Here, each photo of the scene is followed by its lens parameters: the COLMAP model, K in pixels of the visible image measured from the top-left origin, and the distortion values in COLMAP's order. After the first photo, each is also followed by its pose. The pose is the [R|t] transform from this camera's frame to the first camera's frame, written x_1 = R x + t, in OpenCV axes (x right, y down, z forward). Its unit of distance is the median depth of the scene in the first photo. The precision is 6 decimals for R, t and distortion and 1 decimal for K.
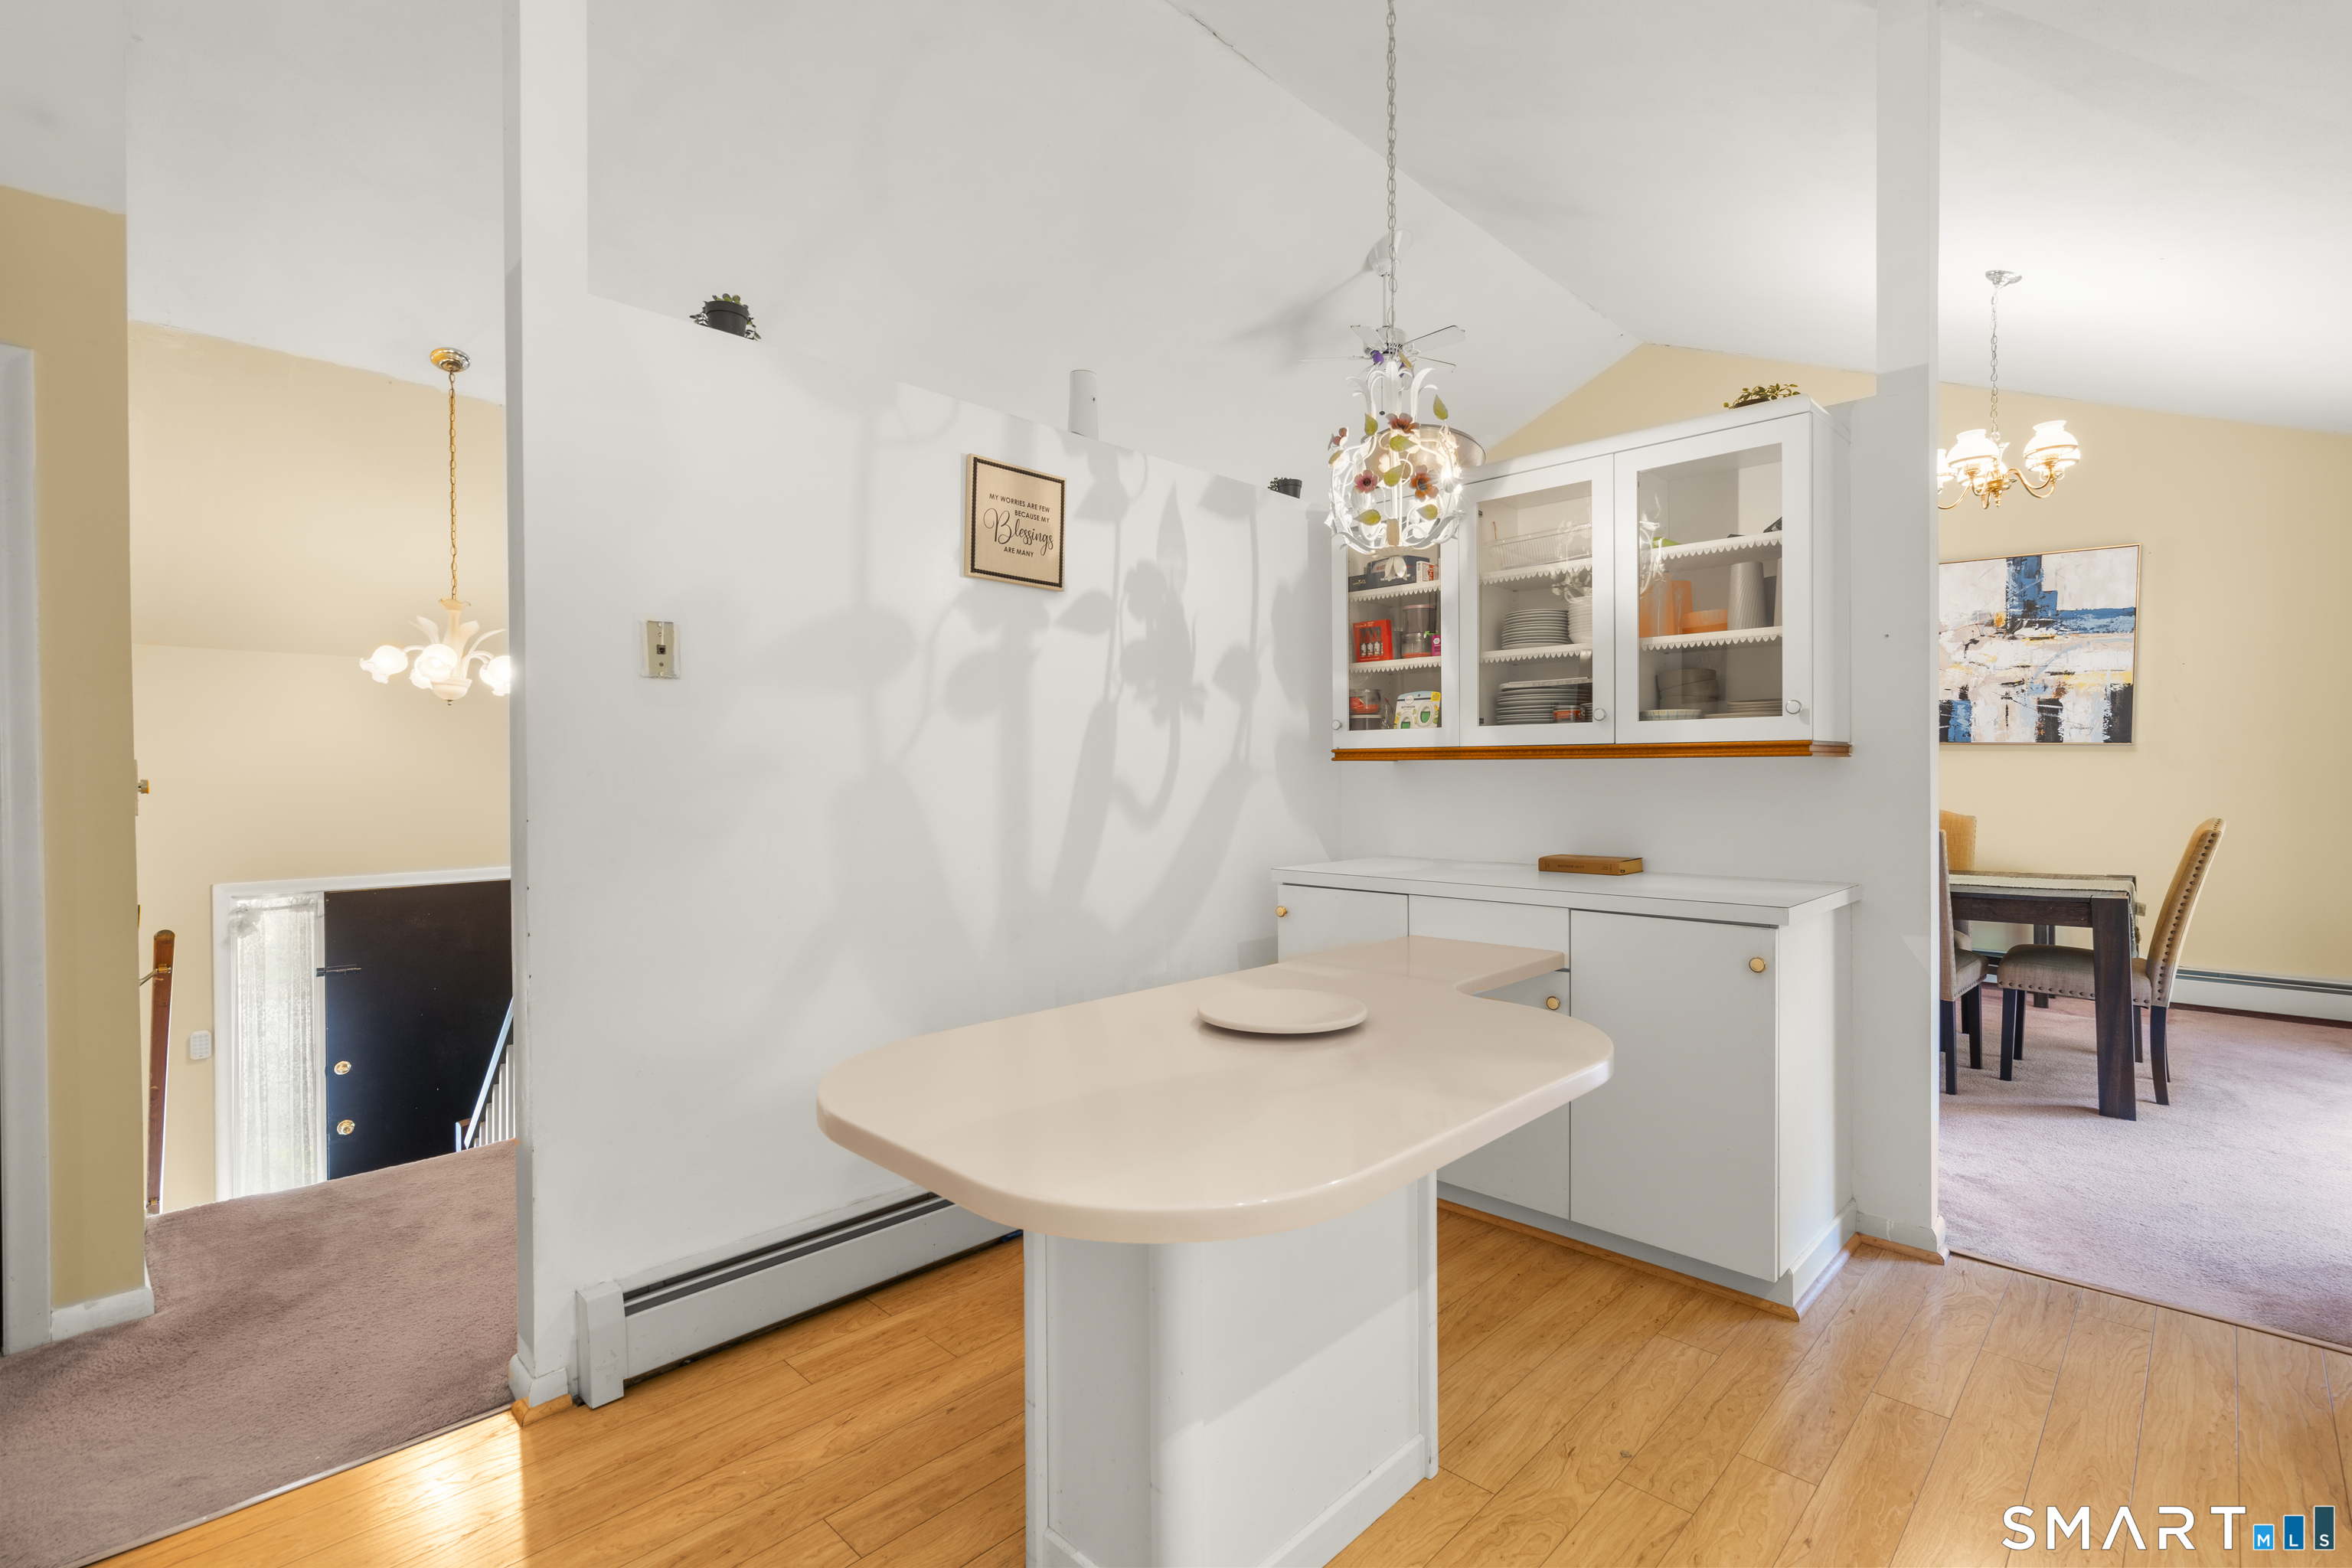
lens RADIAL K [[1063.2, 0, 1185.4], [0, 1063.2, 779.7], [0, 0, 1]] dist [-0.003931, 0.000439]
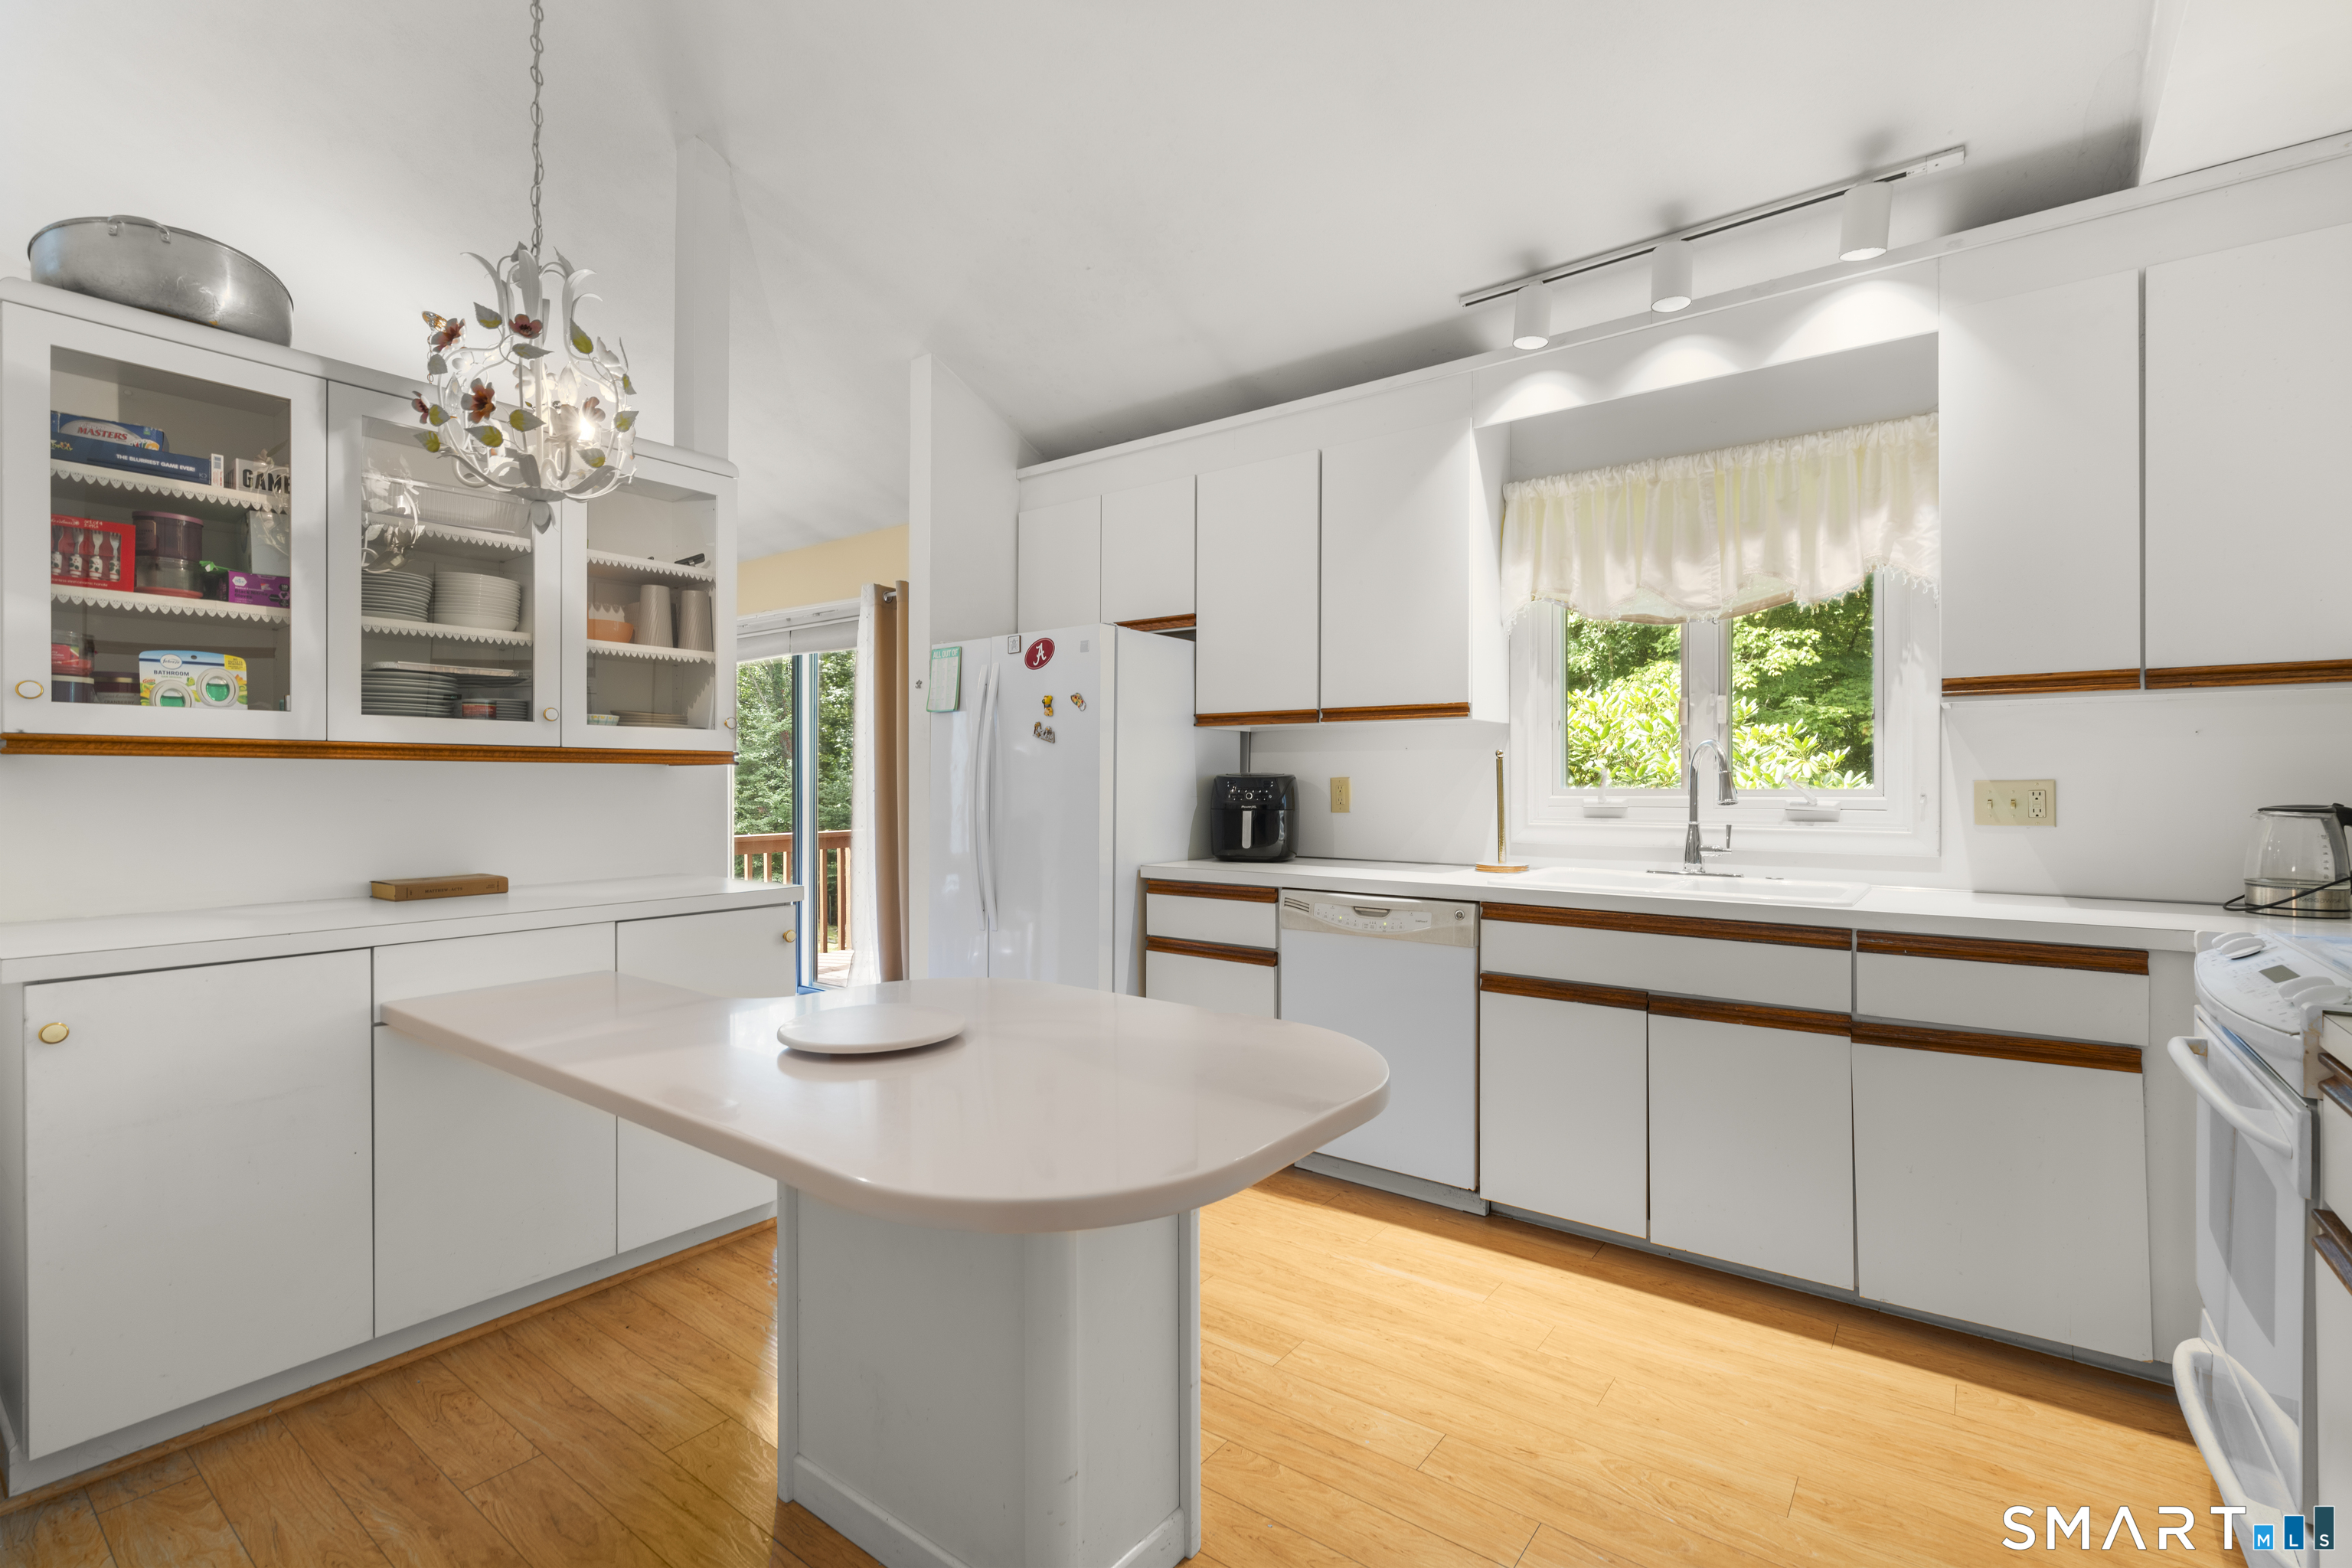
lens RADIAL K [[1063.2, 0, 1185.4], [0, 1063.2, 779.7], [0, 0, 1]] dist [-0.003931, 0.000439]
pose [[-0.125707, 0.000721, 0.992067, -0.575938], [0.005543, 0.999985, -0.000024, -0.001790], [-0.992052, 0.005496, -0.125709, 0.563255]]
